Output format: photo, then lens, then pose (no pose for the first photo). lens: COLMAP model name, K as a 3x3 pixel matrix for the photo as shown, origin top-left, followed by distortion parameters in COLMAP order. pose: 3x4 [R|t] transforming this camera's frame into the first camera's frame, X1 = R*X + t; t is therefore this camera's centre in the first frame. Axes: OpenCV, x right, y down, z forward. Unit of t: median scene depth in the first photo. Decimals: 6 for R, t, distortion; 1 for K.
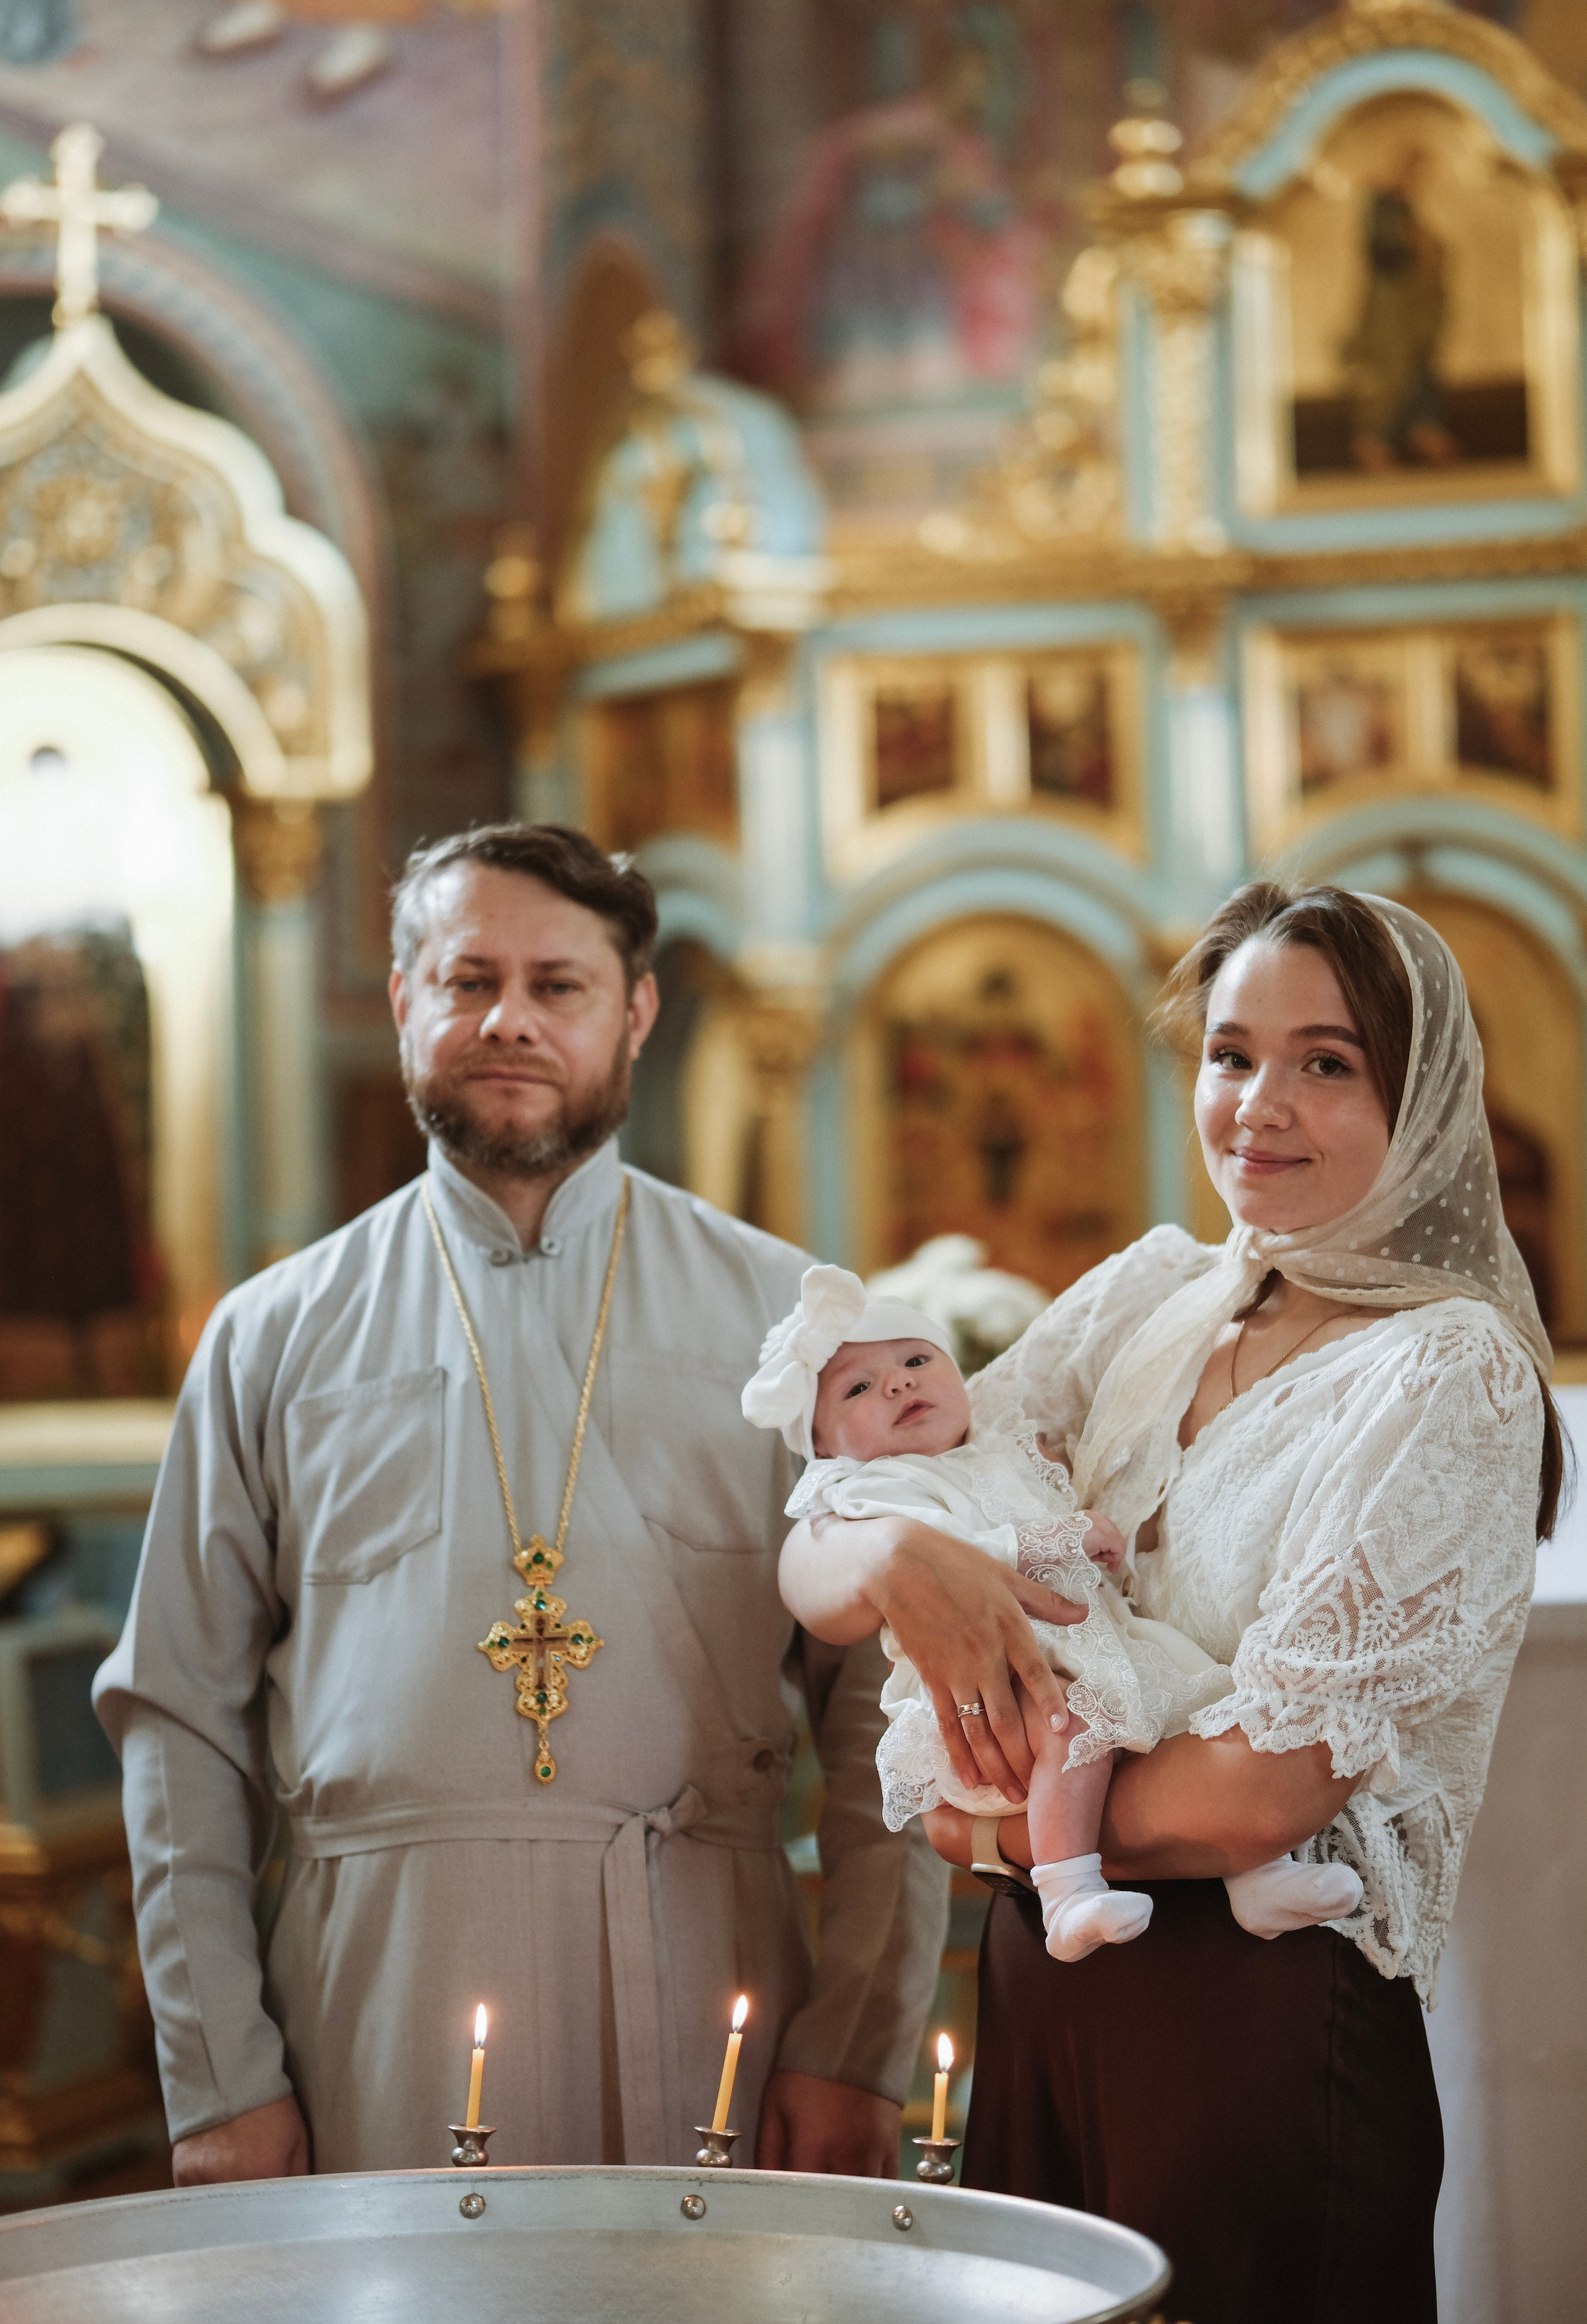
lens RADIAL K [[5914.8, 0, 741.1], [0, 5914.8, 1113.7], [0, 0, 1]] dist [0.057763, 0.000000]
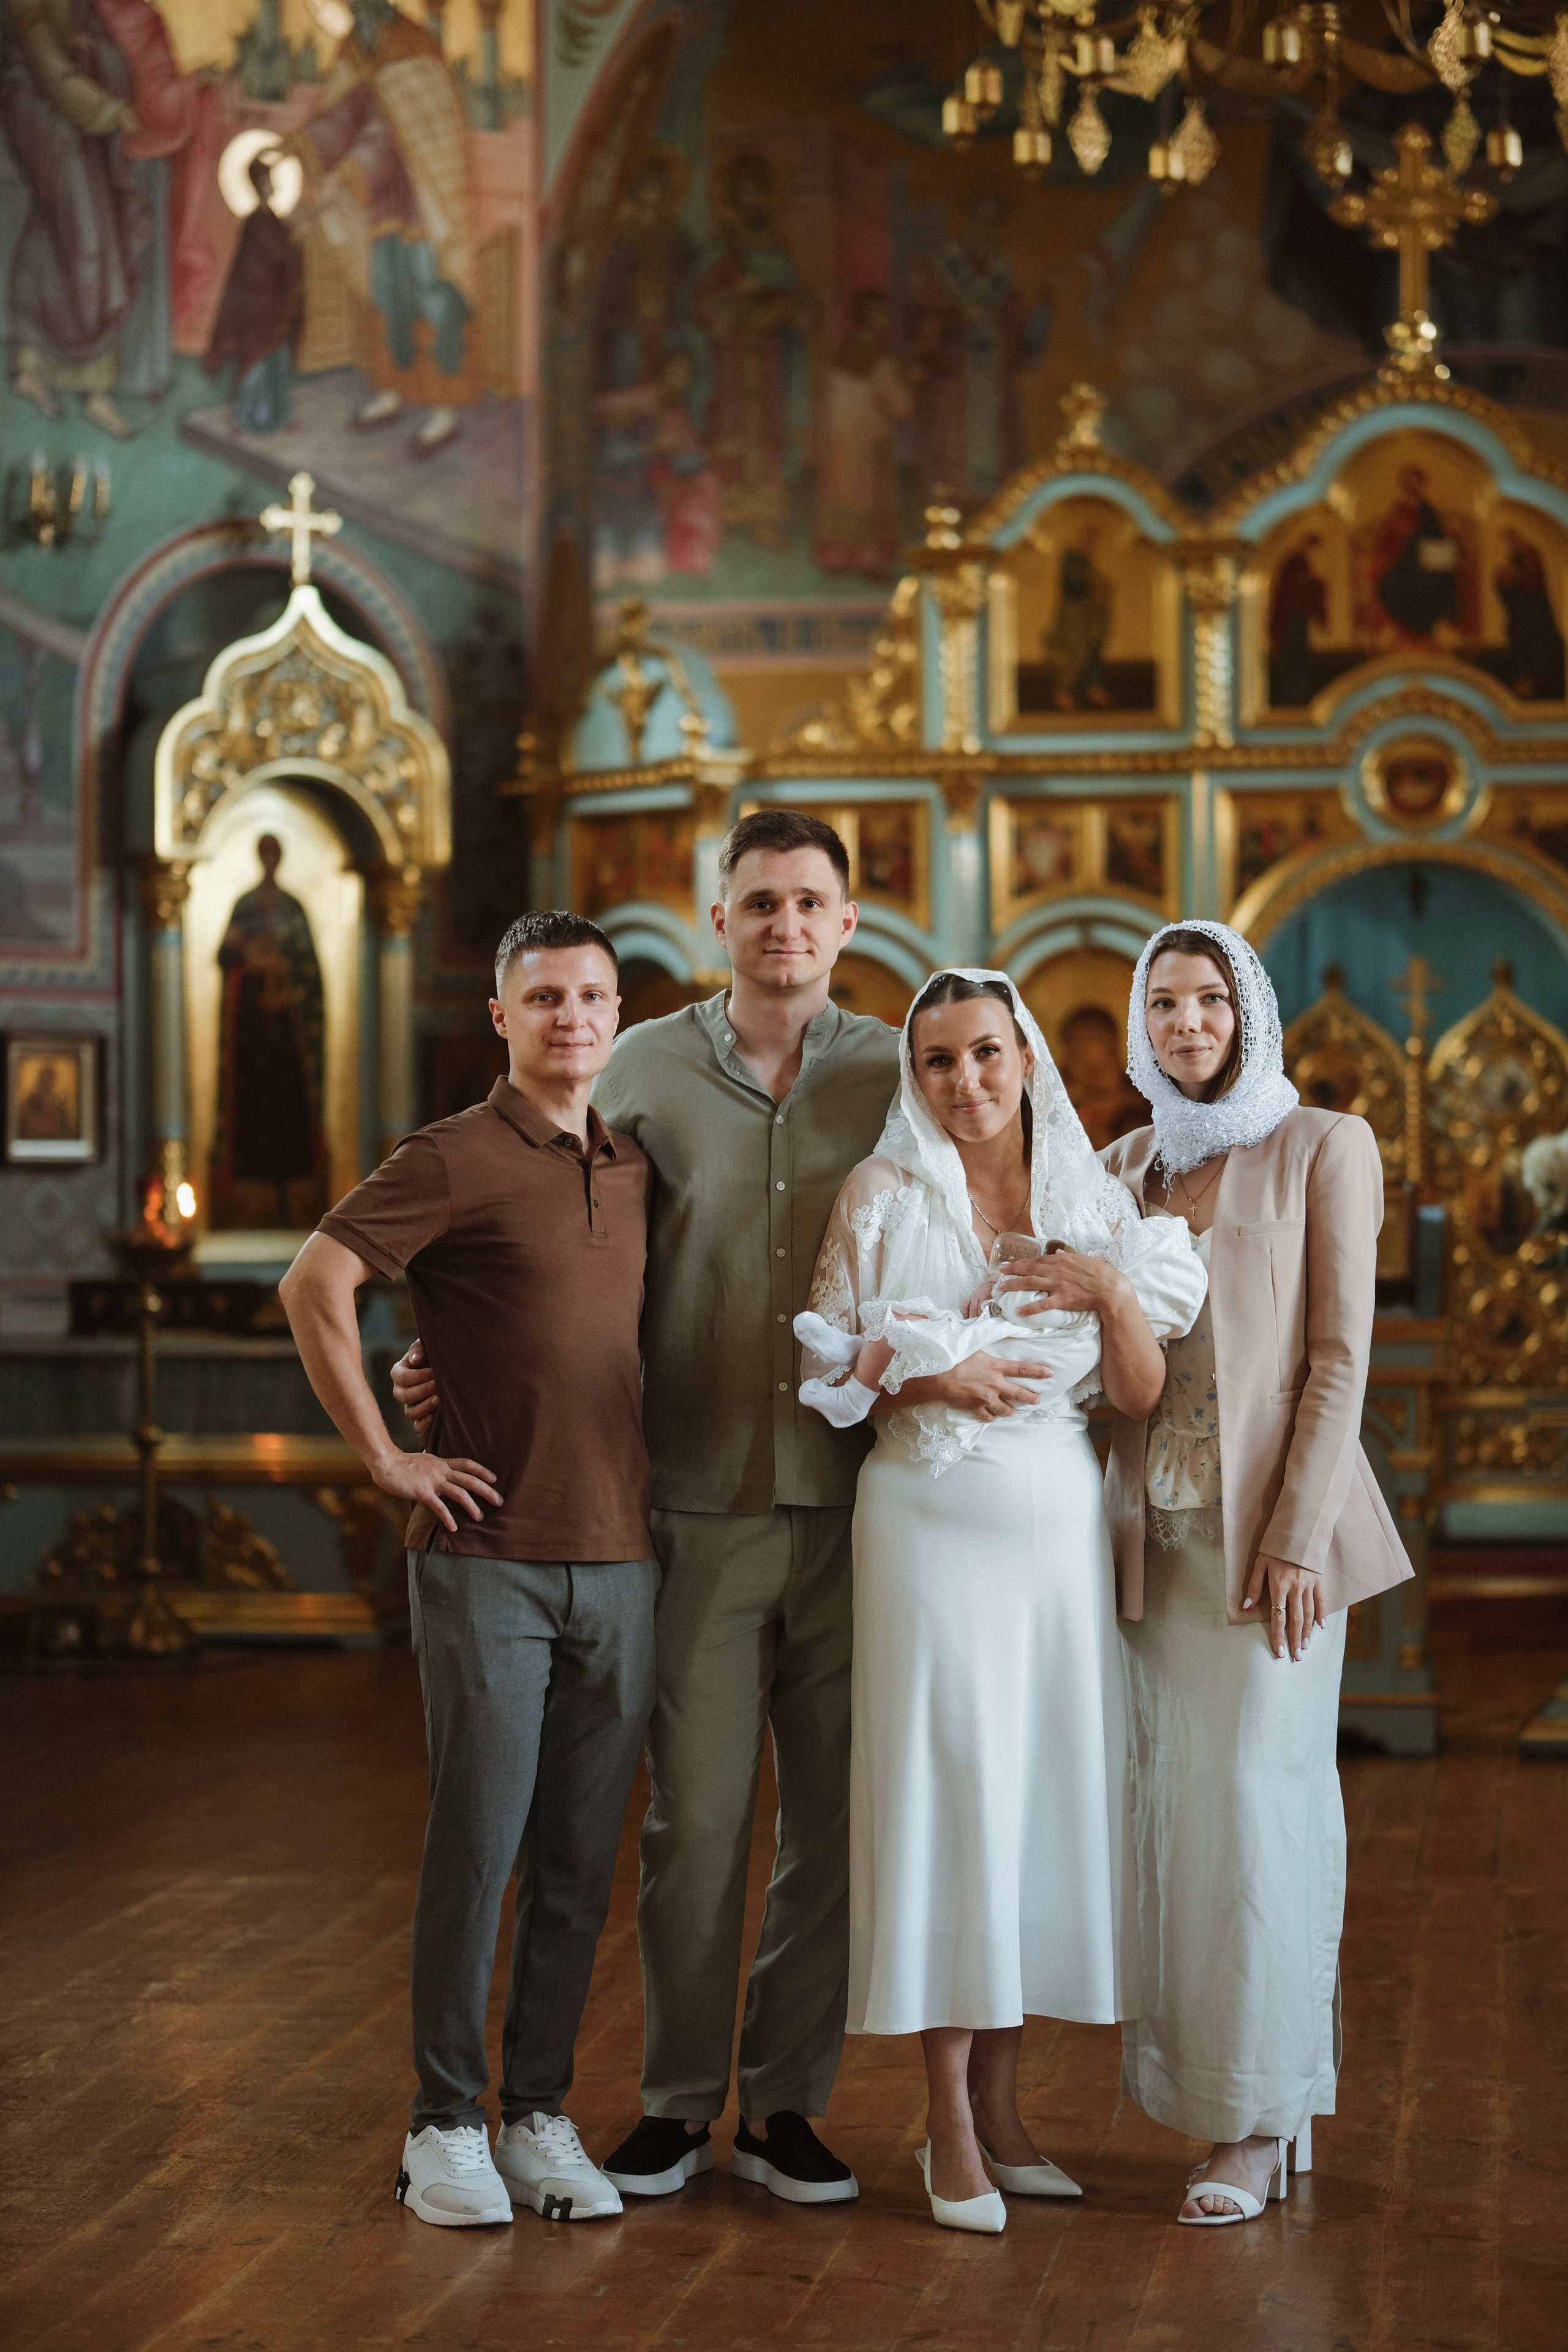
lens RADIAL K [[5718.8, 0, 758.8], [0, 5718.8, 1190.6], [0, 0, 1]] dist [0.067852, 0.000000]
pose [[0.988205, 0.018244, 0.152043, -0.236852], [-0.022319, 0.999435, 0.025136, -0.006016], [-0.151498, -0.028233, 0.988054, -0.667351]]
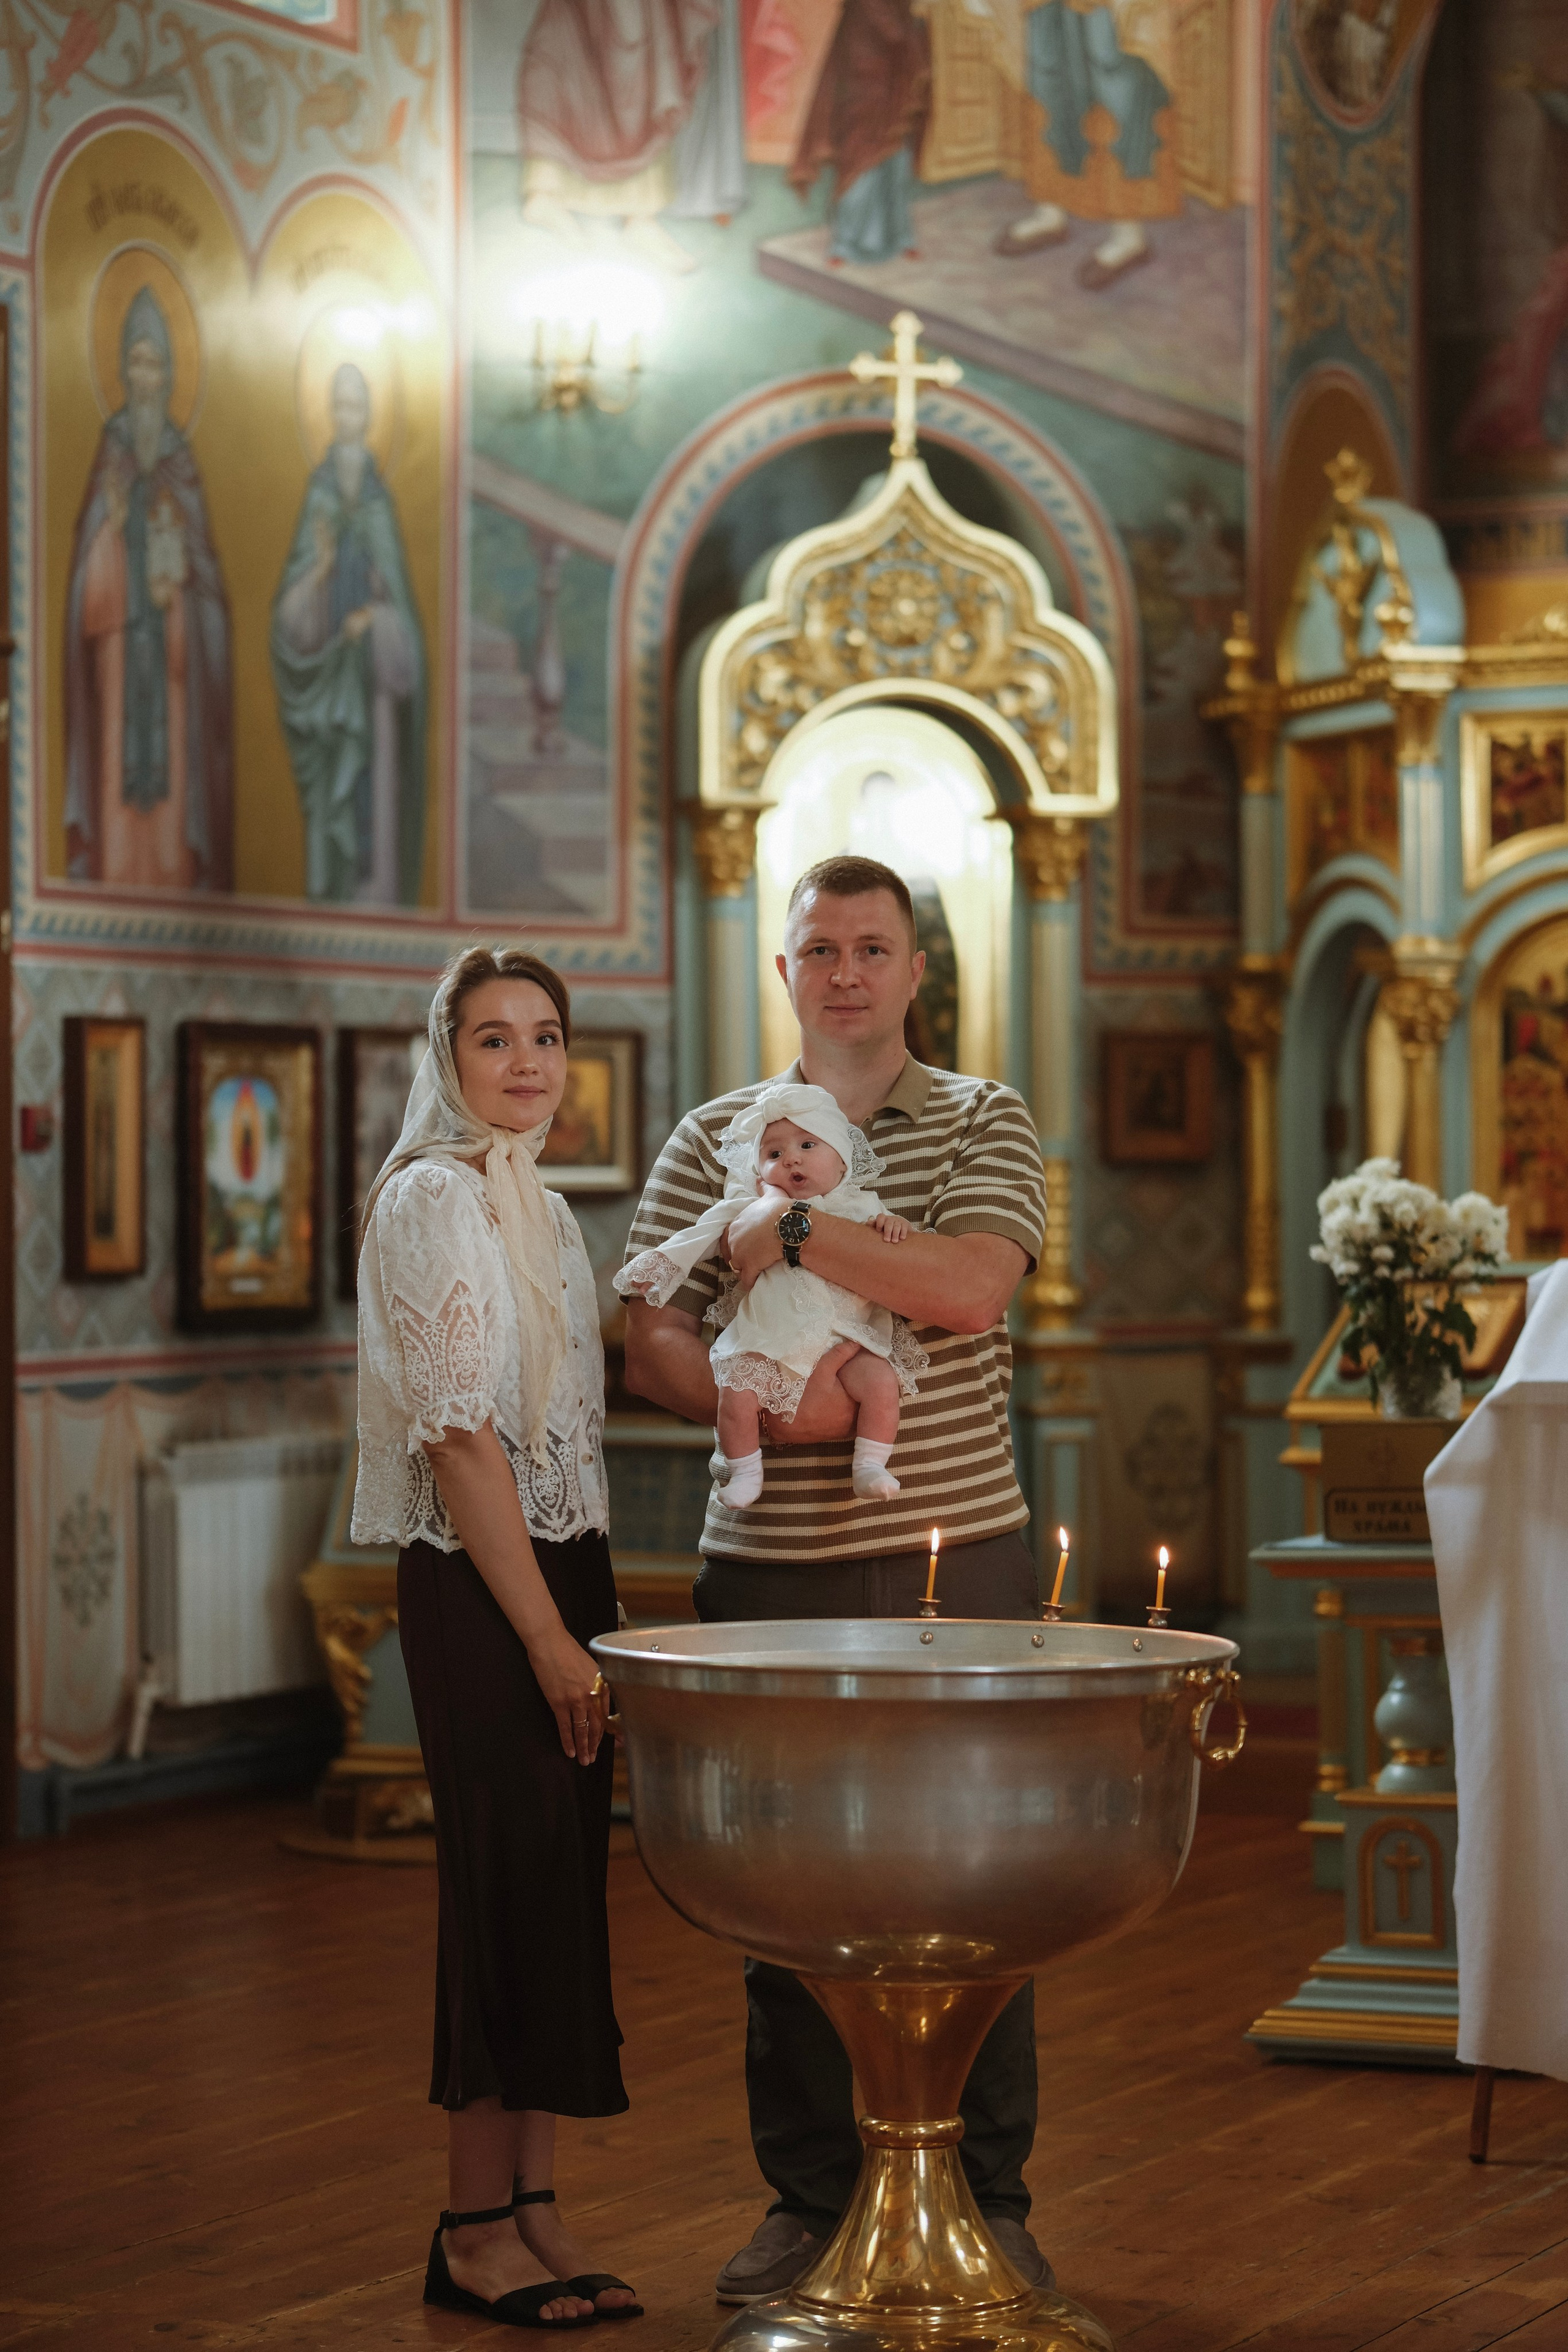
lens RADIAL K [[5718.8, 0, 764.4], [0, 5718.8, 1247.8], [0, 0, 1]] dist [0.067852, 0.000000]
pose [[0.987178, 0.019605, -0.158415, 0.065624], [-0.014024, 0.999244, 0.036268, -0.003398], [0.159006, -0.033581, 0.986706, -0.283581]]
